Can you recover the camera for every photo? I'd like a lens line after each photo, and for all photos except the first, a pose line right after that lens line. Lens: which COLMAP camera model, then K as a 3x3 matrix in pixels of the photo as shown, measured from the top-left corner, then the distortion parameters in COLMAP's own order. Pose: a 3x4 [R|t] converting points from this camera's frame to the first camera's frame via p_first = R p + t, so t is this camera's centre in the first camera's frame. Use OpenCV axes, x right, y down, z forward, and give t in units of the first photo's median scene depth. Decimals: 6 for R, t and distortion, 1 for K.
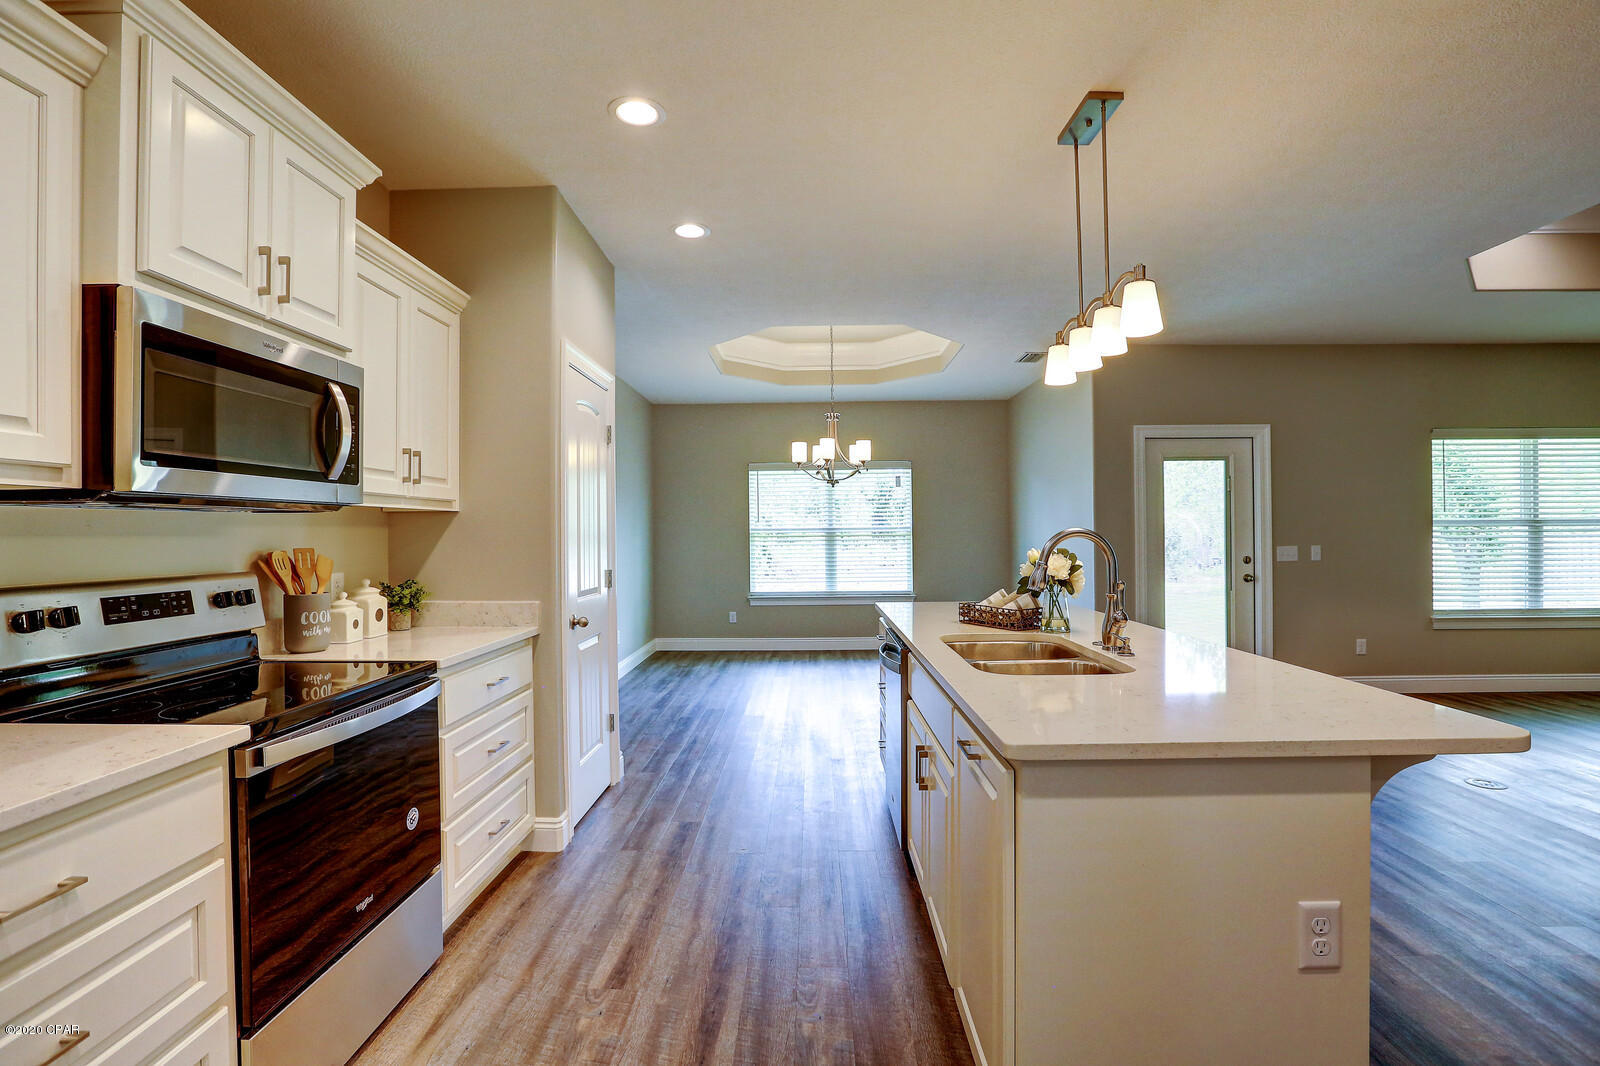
lens RADIAL K [[764.4, 0, 800.0], [0, 764.4, 533.0], [0, 0, 1]] dist [-0.000272, 0.000714]
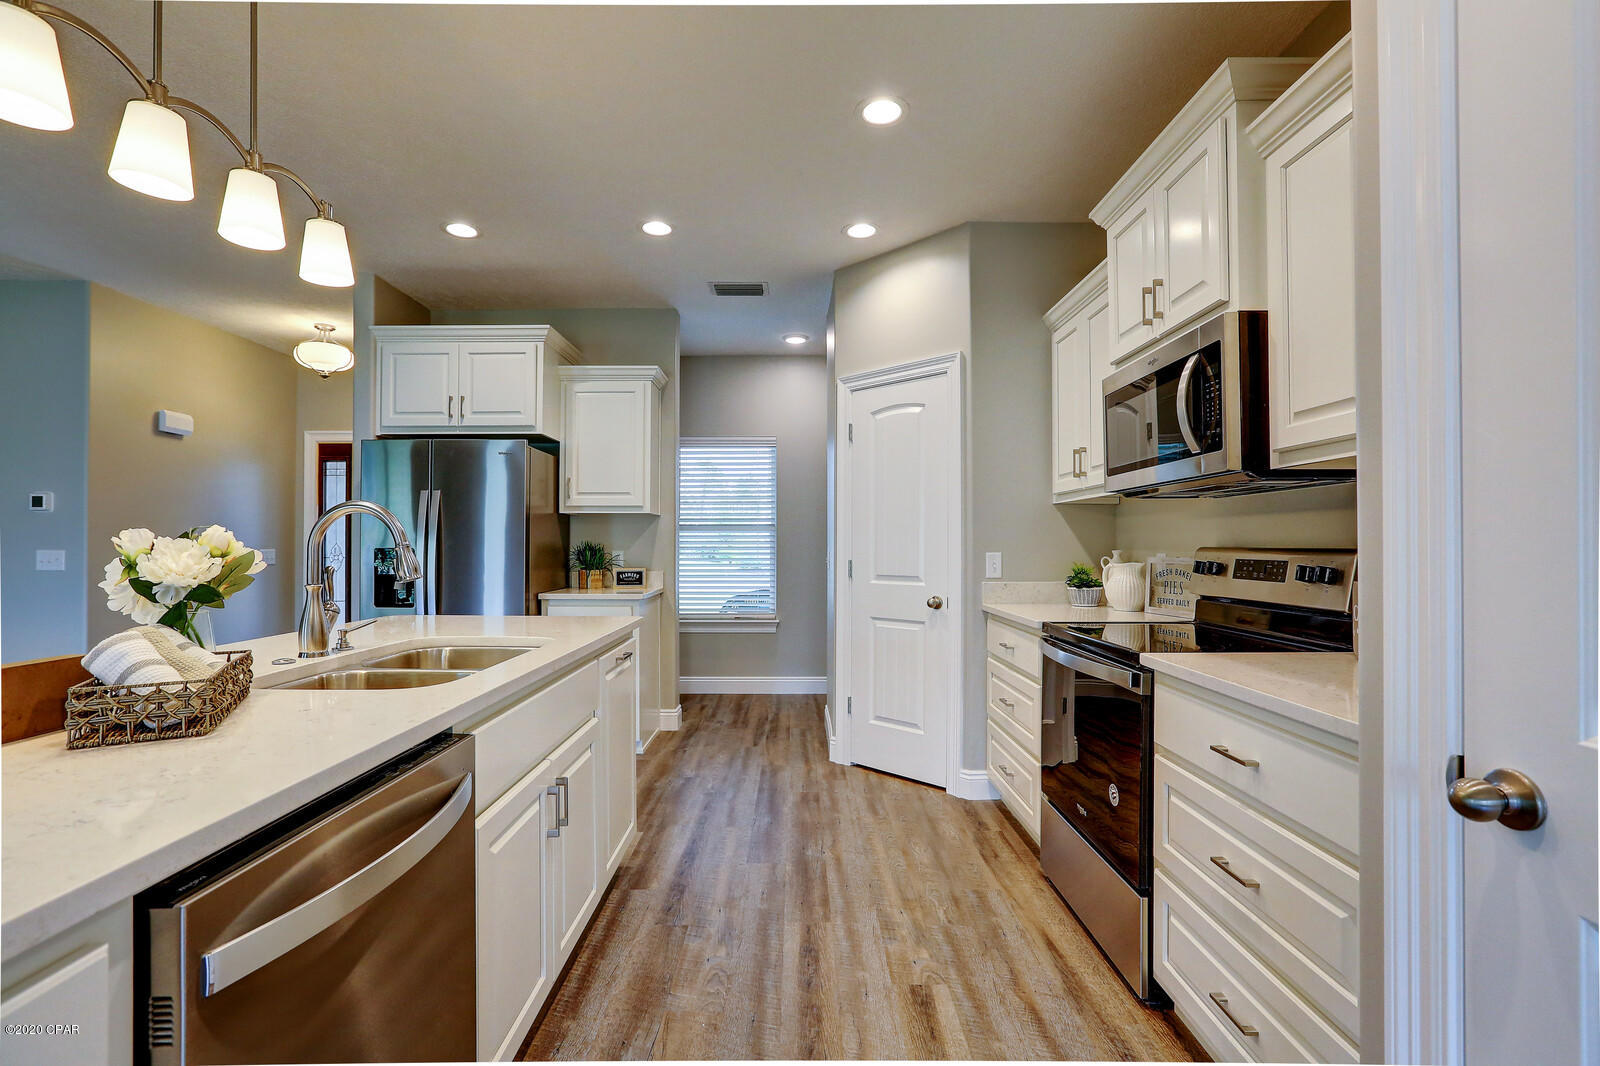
lens RADIAL K [[764.4, 0, 800.0], [0, 764.4, 533.0], [0, 0, 1]] dist [-0.000272, 0.000714]
pose [[-0.999817, 0.004713, -0.018524, -0.087074], [0.005024, 0.999847, -0.016782, 0.051829], [0.018442, -0.016872, -0.999688, 2.115999]]
